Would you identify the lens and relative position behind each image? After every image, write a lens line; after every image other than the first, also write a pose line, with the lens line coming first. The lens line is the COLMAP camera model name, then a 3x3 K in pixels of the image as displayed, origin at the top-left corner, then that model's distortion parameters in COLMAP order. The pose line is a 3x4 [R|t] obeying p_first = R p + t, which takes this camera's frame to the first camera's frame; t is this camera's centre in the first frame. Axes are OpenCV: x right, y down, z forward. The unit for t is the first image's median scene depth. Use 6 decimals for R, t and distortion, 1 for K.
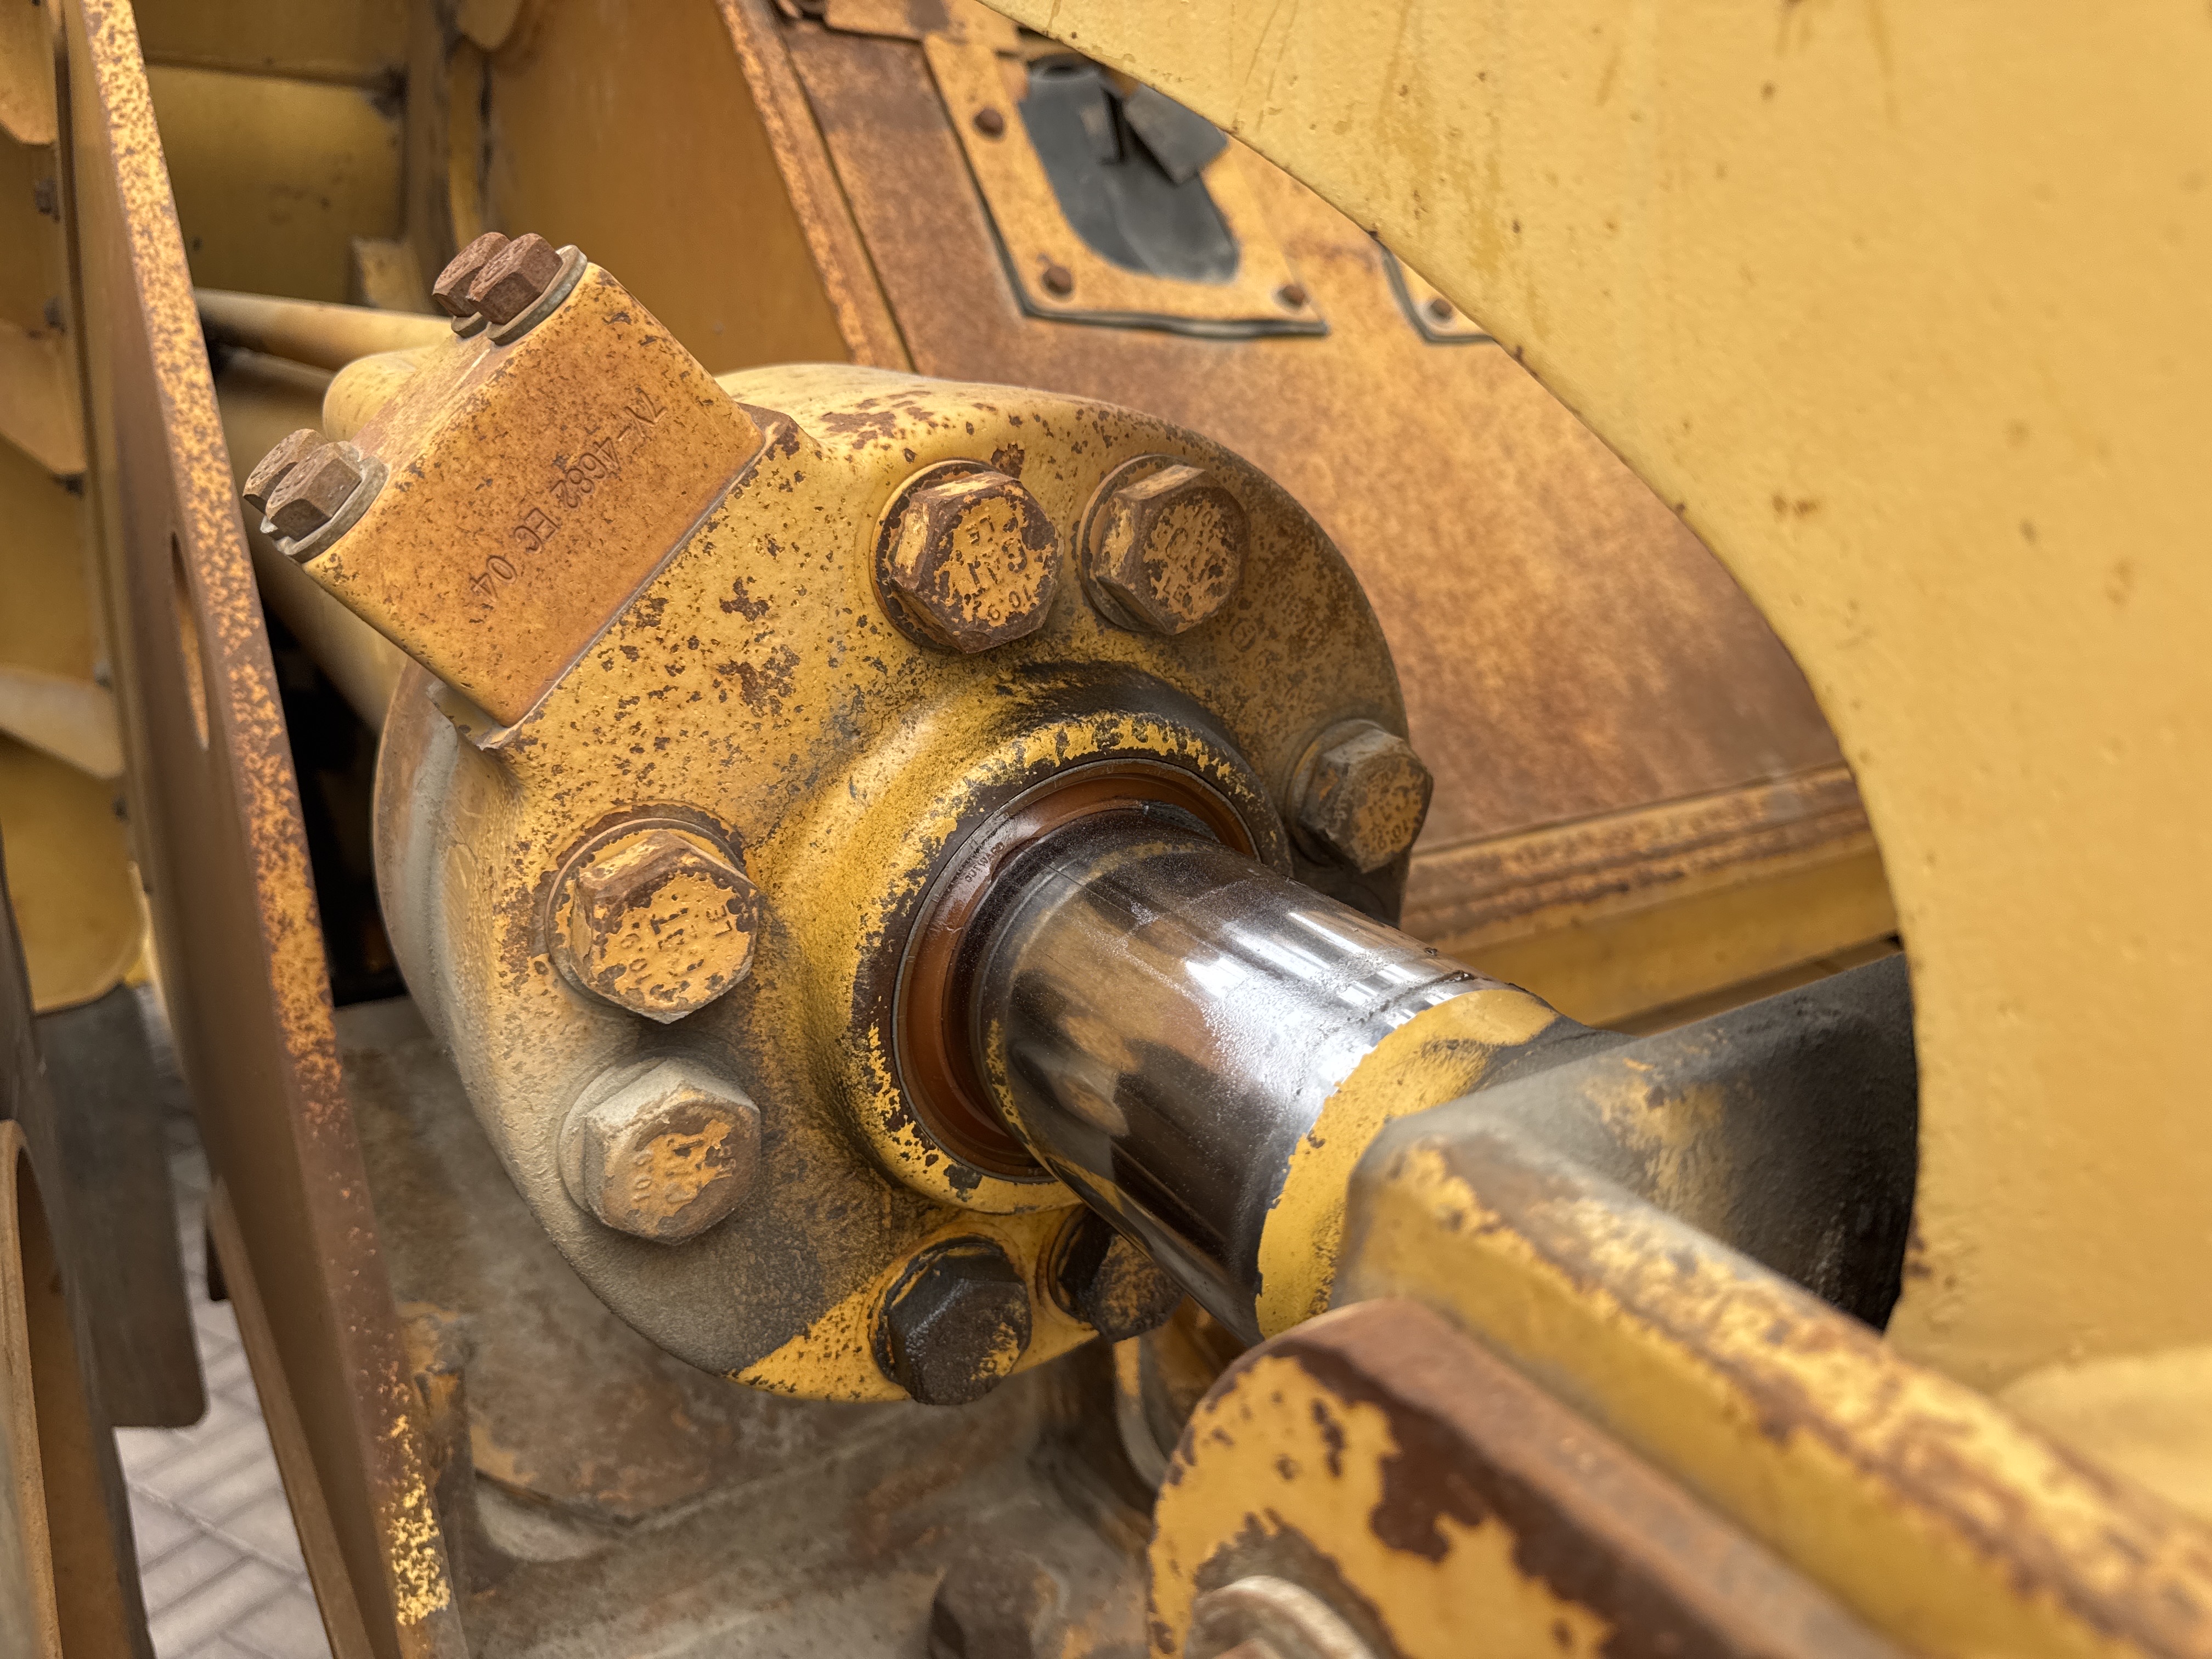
lens RADIAL K [[1544.9, 0, 1106.0], [0, 1544.9, 829.5], [0, 0, 1]] dist [0.020748, -0.005477]
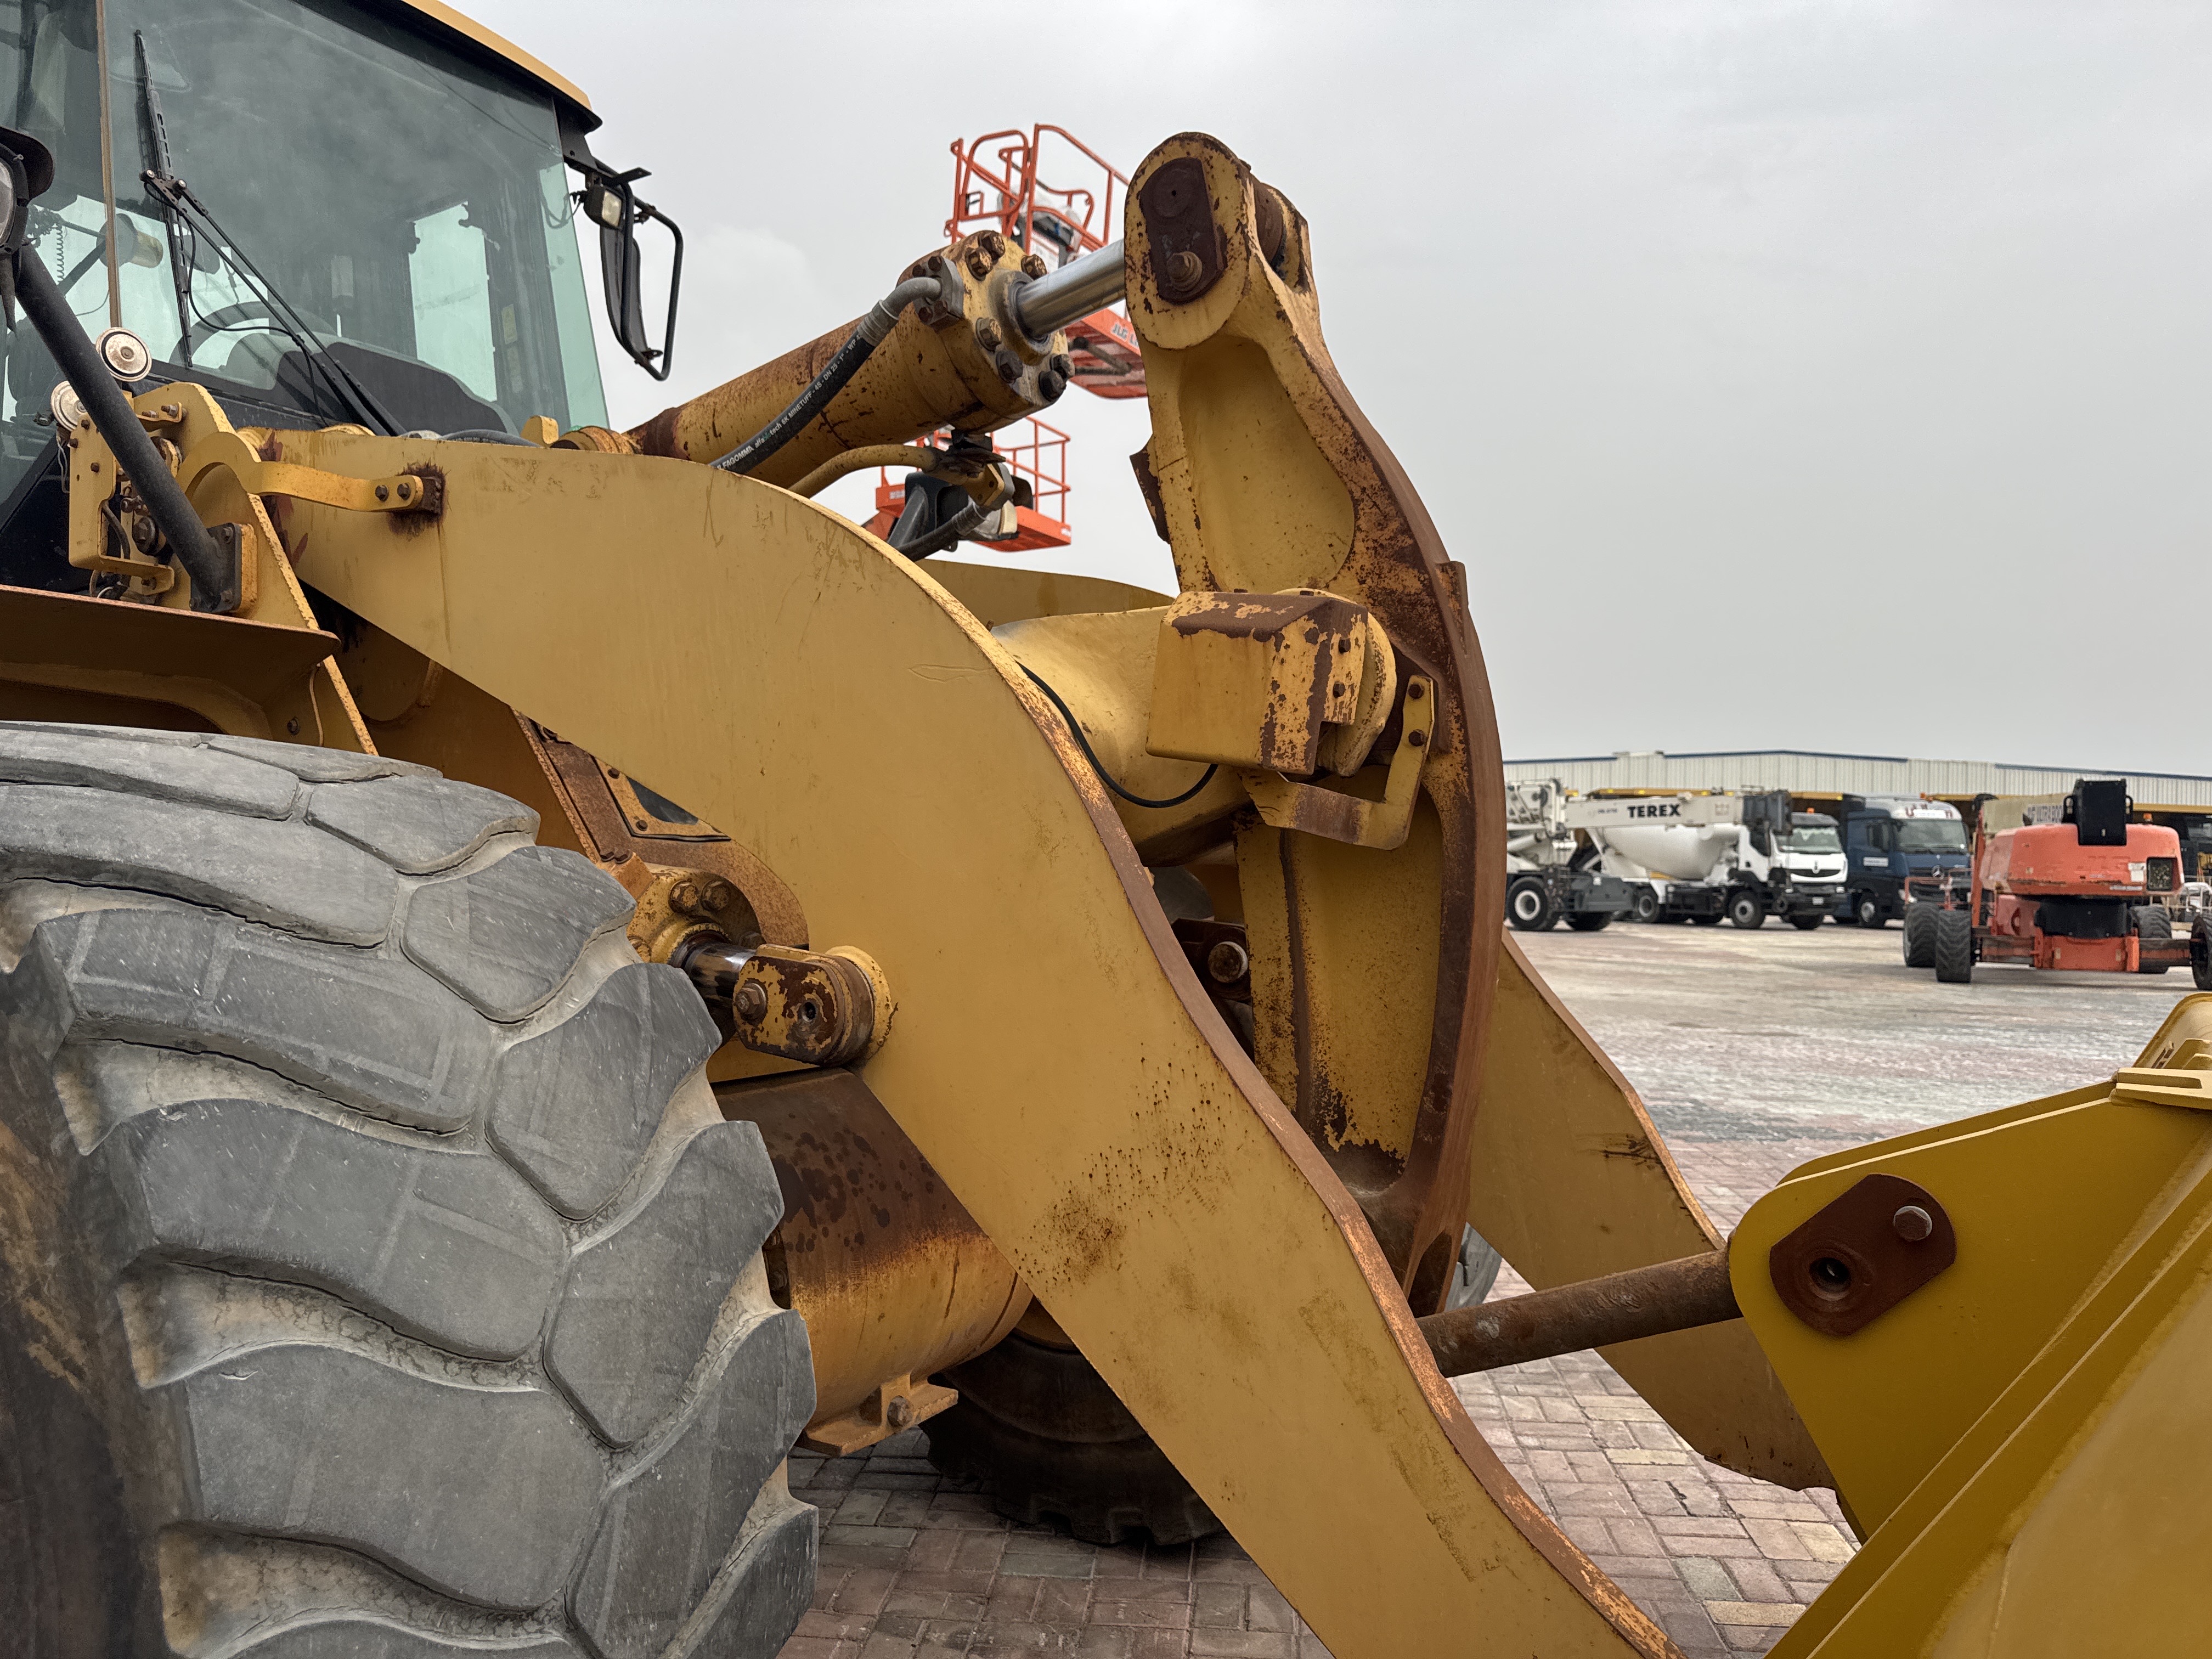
lens RADIAL K [[1544.9, 0, 1106.0], [0, 1544.9, 829.5], [0, 0, 1]] dist [0.020748, -0.005477]
pose [[0.920739, 0.008293, 0.390091, -0.888382], [0.096981, 0.963535, -0.249389, 1.179099], [-0.377935, 0.267454, 0.886360, -4.798202]]
